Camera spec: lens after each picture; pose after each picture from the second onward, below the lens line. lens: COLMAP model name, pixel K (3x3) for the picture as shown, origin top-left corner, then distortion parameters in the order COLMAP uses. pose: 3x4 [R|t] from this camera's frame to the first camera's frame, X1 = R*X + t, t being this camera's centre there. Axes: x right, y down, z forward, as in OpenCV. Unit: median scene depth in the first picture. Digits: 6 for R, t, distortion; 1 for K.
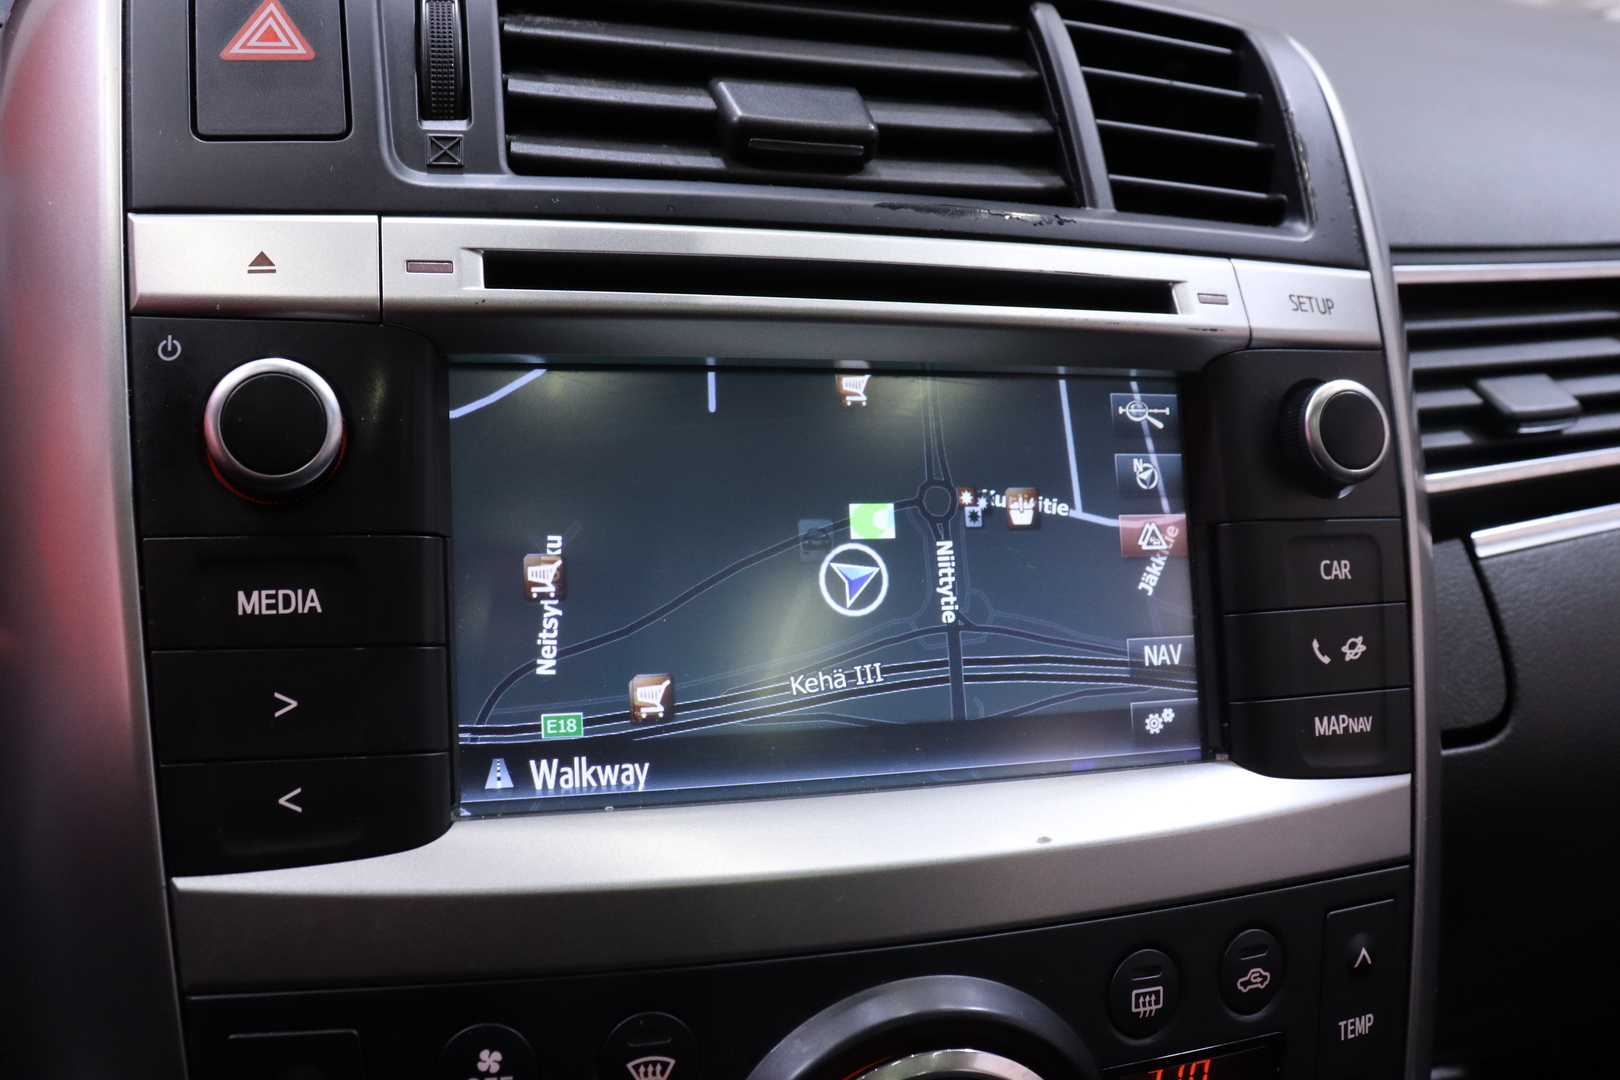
lens RADIAL K [[1447.9, 0, 810.1], [0, 1447.9, 531.7], [0, 0, 1]] dist [-0.170870, 0.154281]
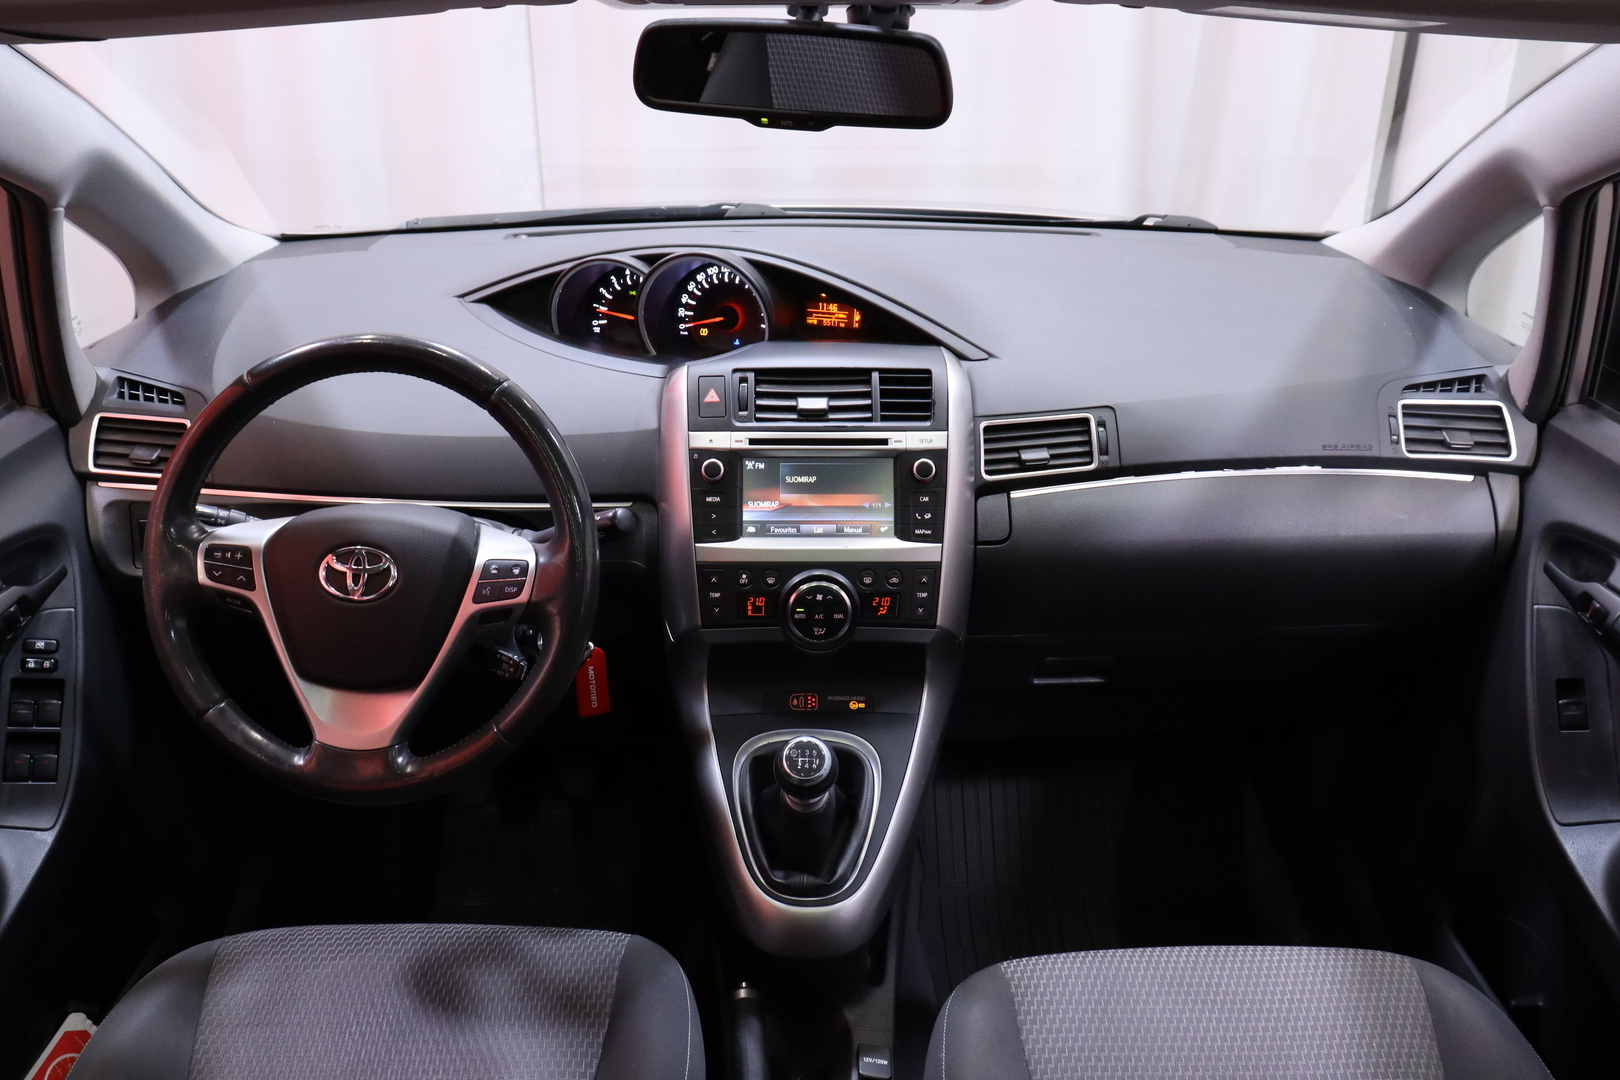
lens RADIAL K [[1312.0, 0, 779.6], [0, 1312.0, 541.4], [0, 0, 1]] dist [-0.182161, 0.196573]
pose [[0.946677, 0.035566, -0.320216, 1.392784], [-0.016244, 0.997893, 0.062809, -0.103722], [0.321776, -0.054258, 0.945260, -3.463872]]
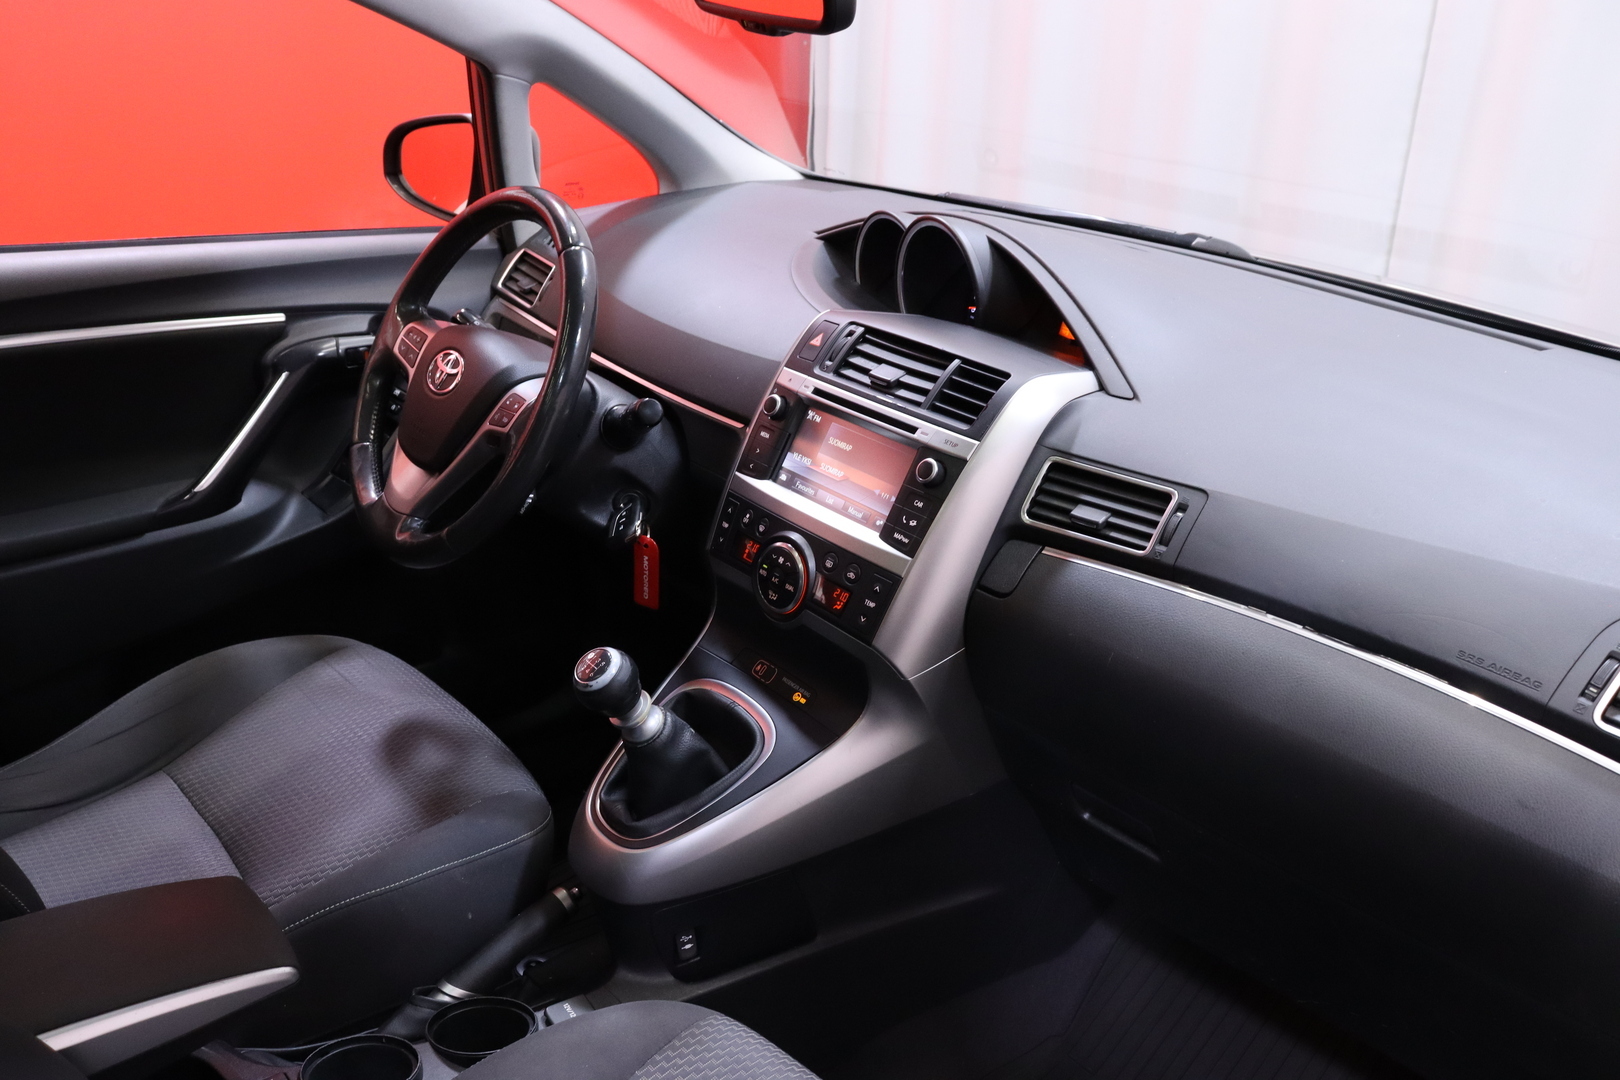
lens RADIAL K [[1312.1, 0, 797.1], [0, 1312.1, 556.8], [0, 0, 1]] dist [-0.175862, 0.141270]
pose [[0.385594, 0.294761, -0.874319, 3.765588], [-0.356620, 0.921568, 0.153413, -0.300328], [0.850964, 0.252644, 0.460469, -1.033213]]
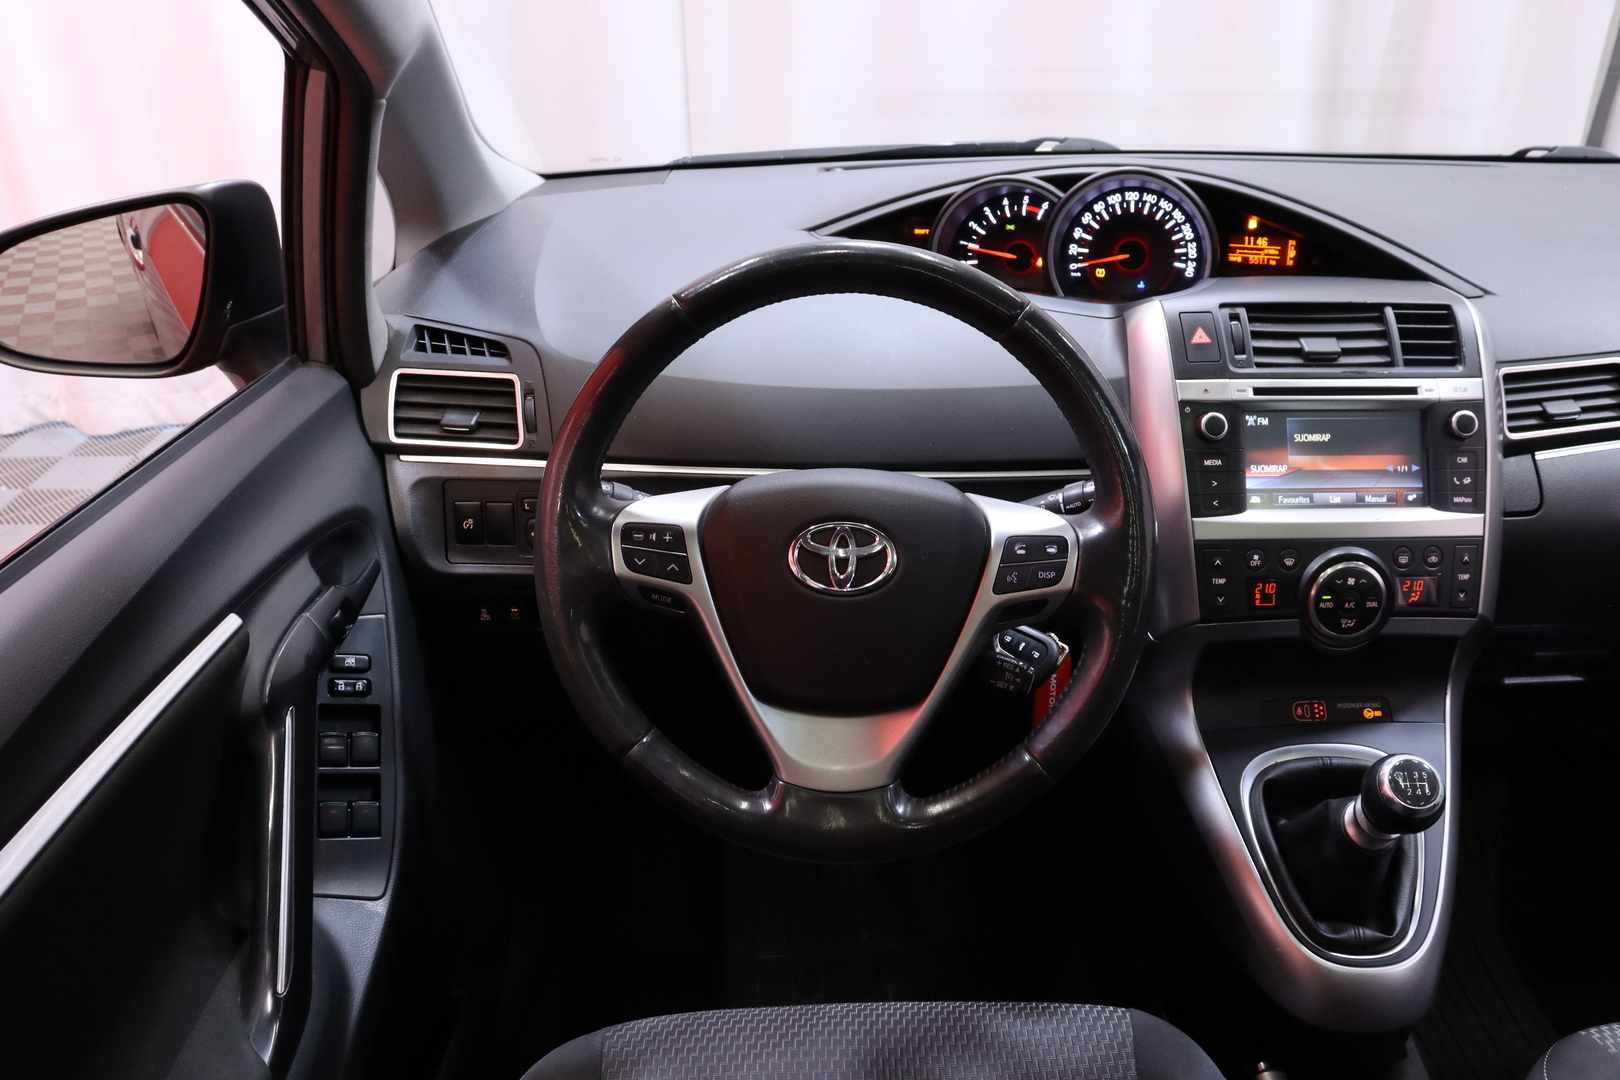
lens RADIAL K [[1312.1, 0, 797.1], [0, 1312.1, 556.8], [0, 0, 1]] dist [-0.175862, 0.141270]
pose [[0.943597, 0.021652, -0.330388, -0.209553], [0.000802, 0.997707, 0.067673, 0.059753], [0.331096, -0.064121, 0.941416, -3.021241]]
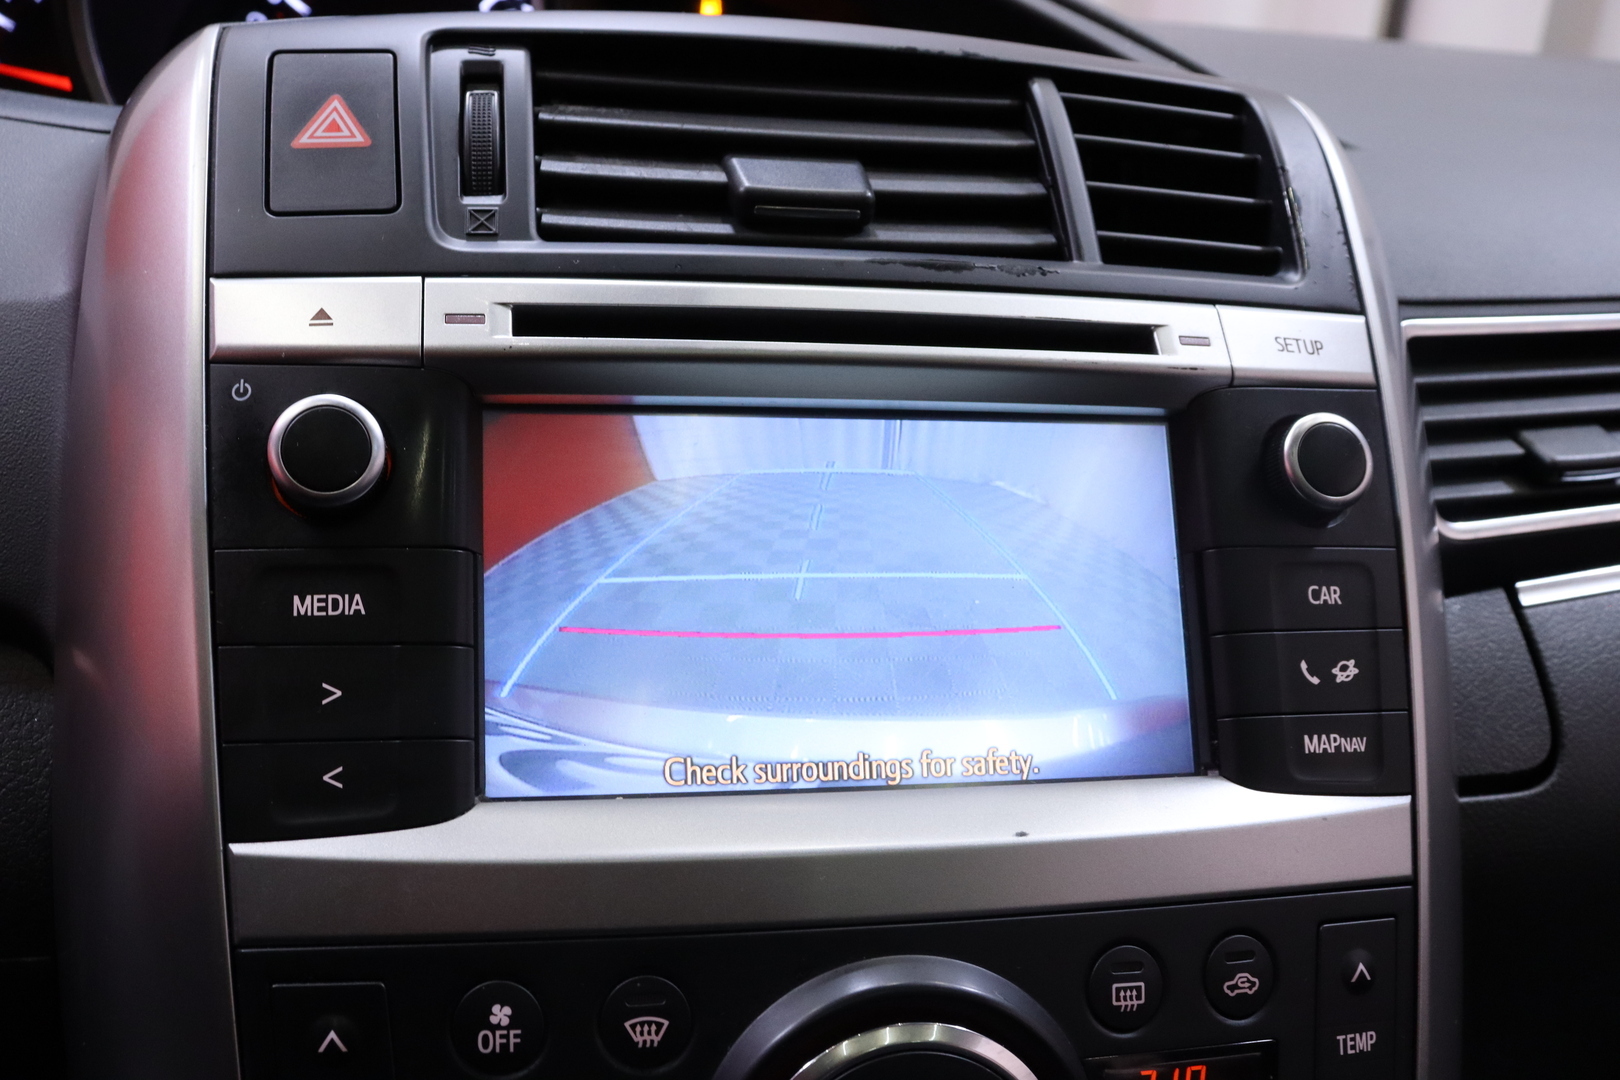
lens RADIAL K [[1593.5, 0, 810.0], [0, 1593.5, 540.0], [0, 0, 1]] dist [-0.167666, 0.238609]
pose [[0.995174, -0.014146, -0.097098, 0.114755], [0.005116, 0.995687, -0.092632, 0.097067], [0.097990, 0.091689, 0.990955, -0.190643]]
